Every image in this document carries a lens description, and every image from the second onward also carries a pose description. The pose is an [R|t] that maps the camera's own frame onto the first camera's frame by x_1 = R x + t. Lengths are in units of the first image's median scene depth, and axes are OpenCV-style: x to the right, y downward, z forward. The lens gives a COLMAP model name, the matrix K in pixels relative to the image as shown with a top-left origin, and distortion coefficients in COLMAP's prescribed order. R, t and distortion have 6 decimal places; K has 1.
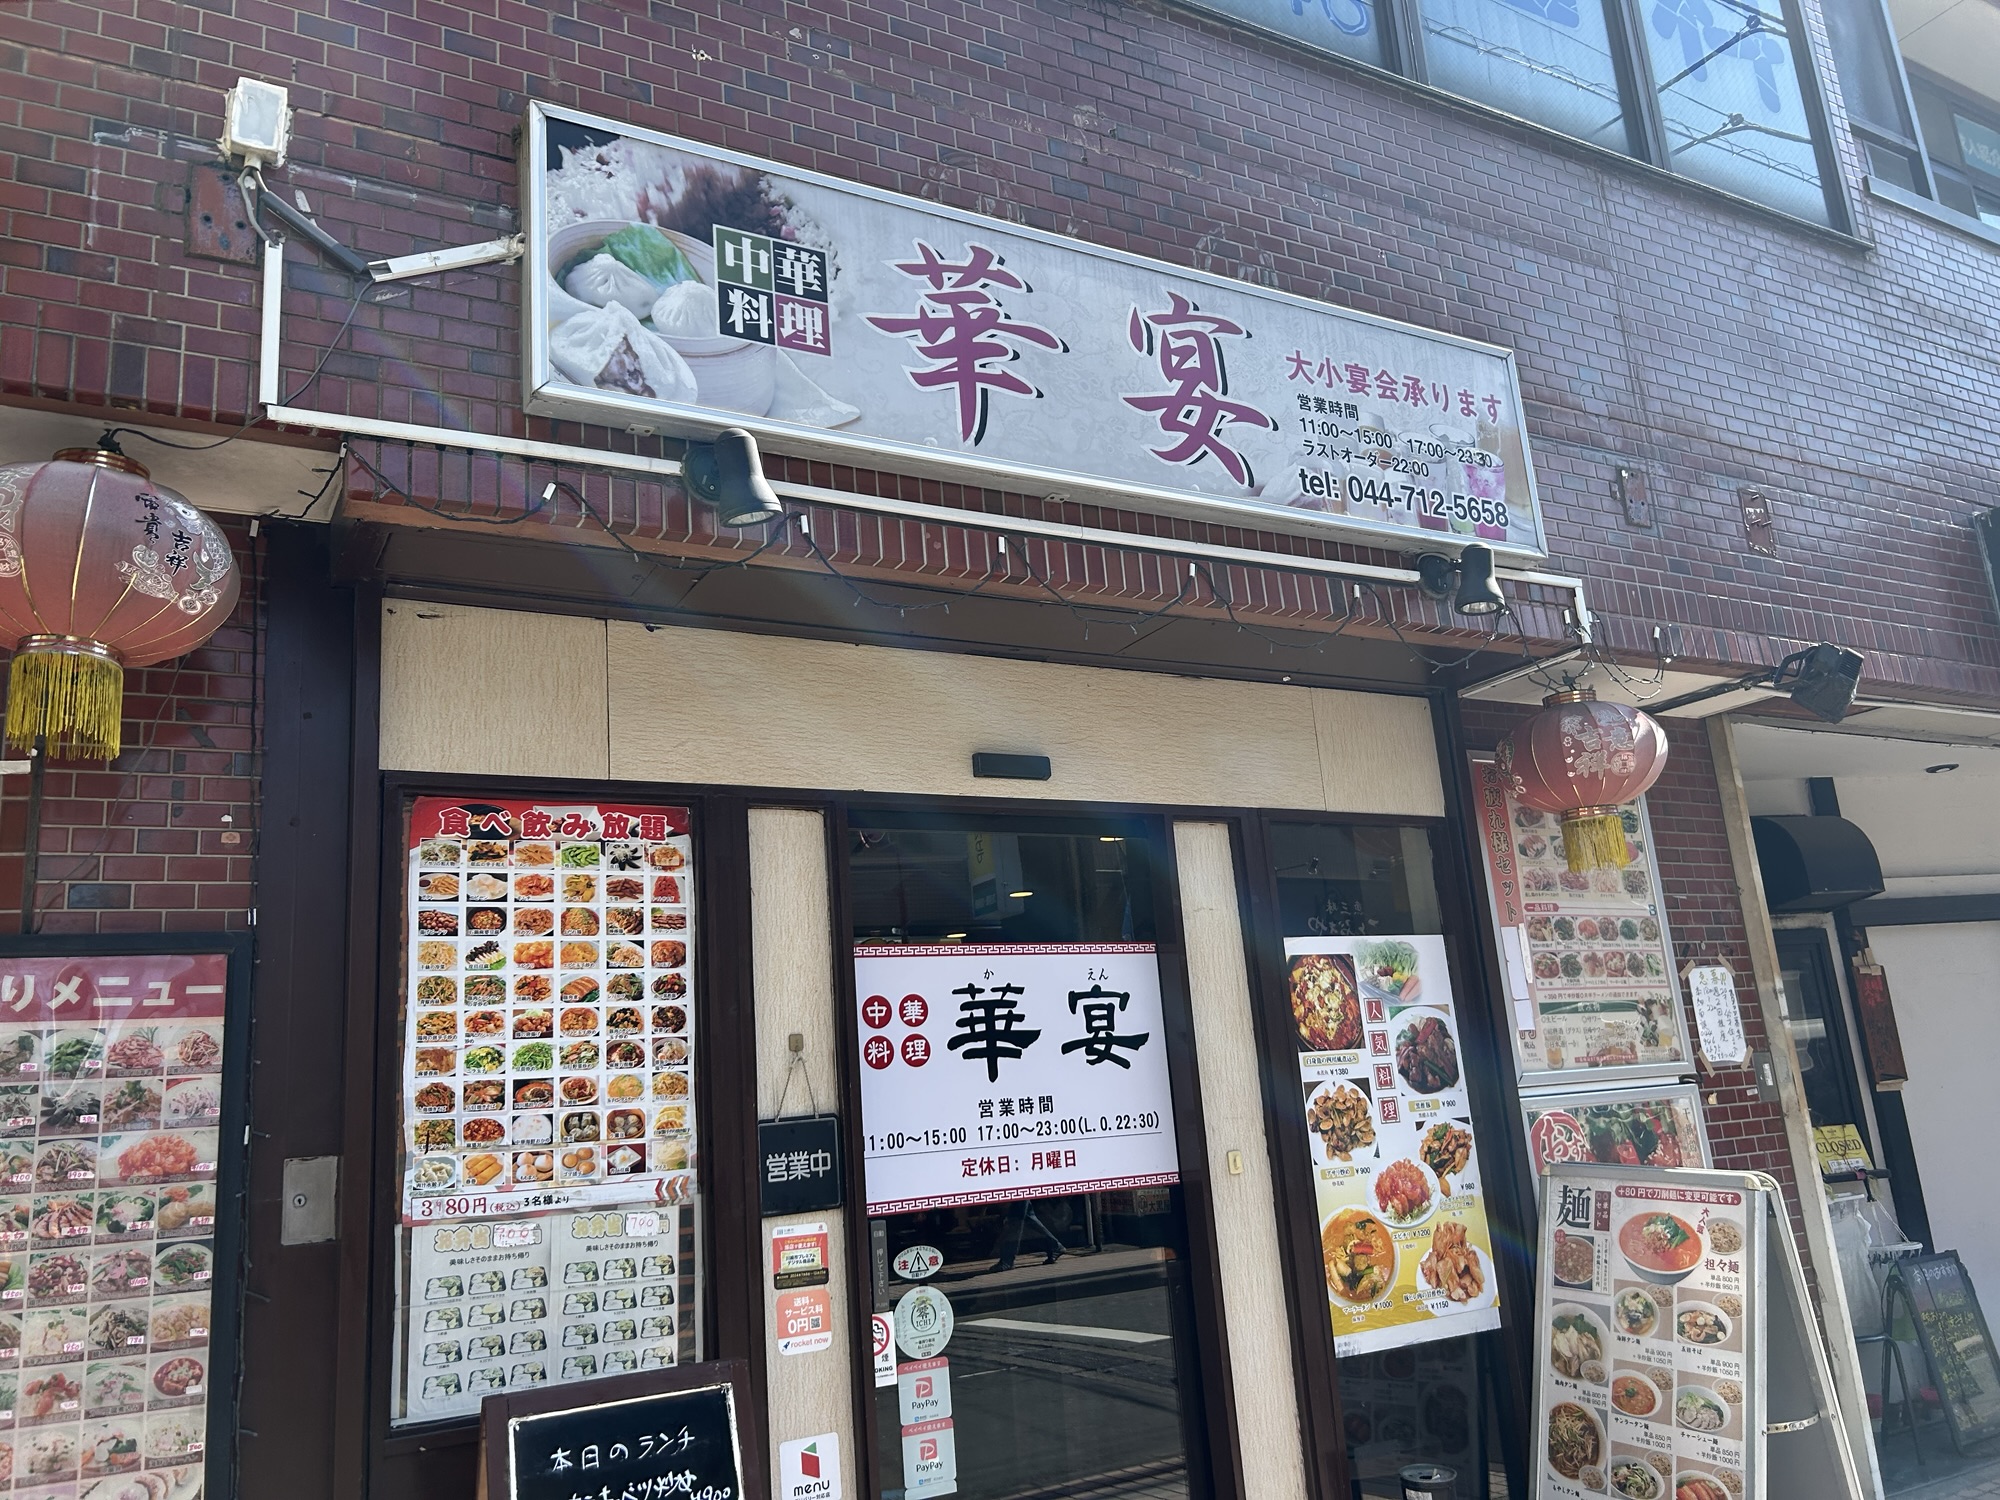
lens RADIAL K [[1491.6, 0, 1000.0], [0, 1491.6, 750.0], [0, 0, 1]] dist [0.013586, 0.004563]
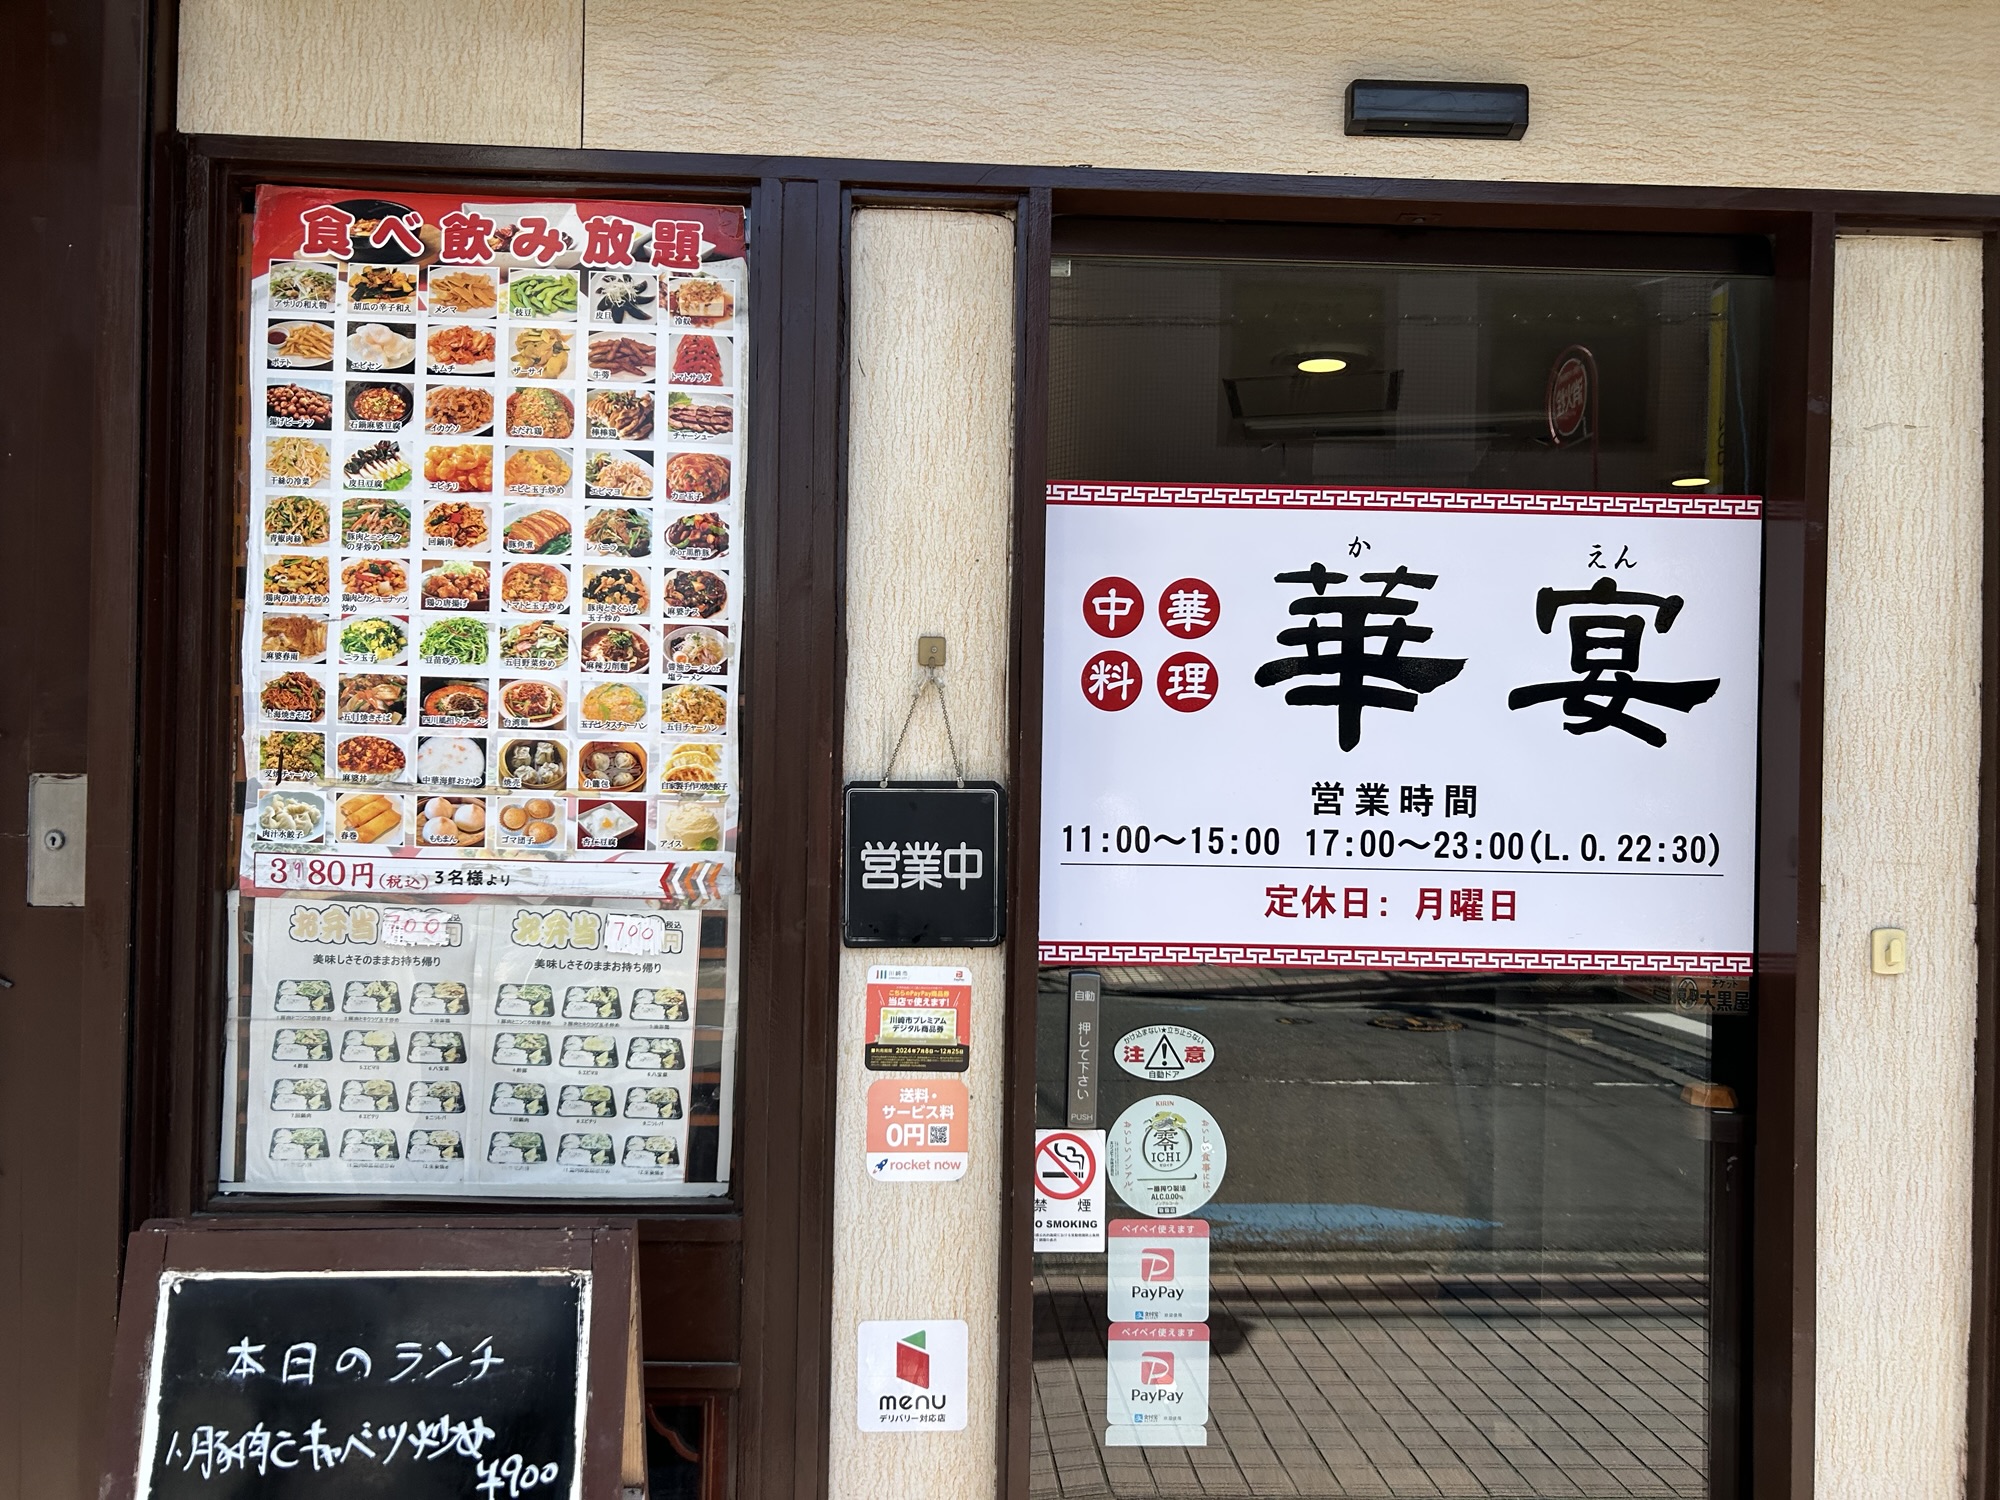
lens RADIAL K [[1364.3, 0, 962.4], [0, 1364.3, 791.1], [0, 0, 1]] dist [0.110811, -0.151006]
pose [[0.883106, 0.087528, -0.460937, 0.114465], [0.028878, 0.970441, 0.239605, 0.132020], [0.468284, -0.224908, 0.854474, 0.589614]]
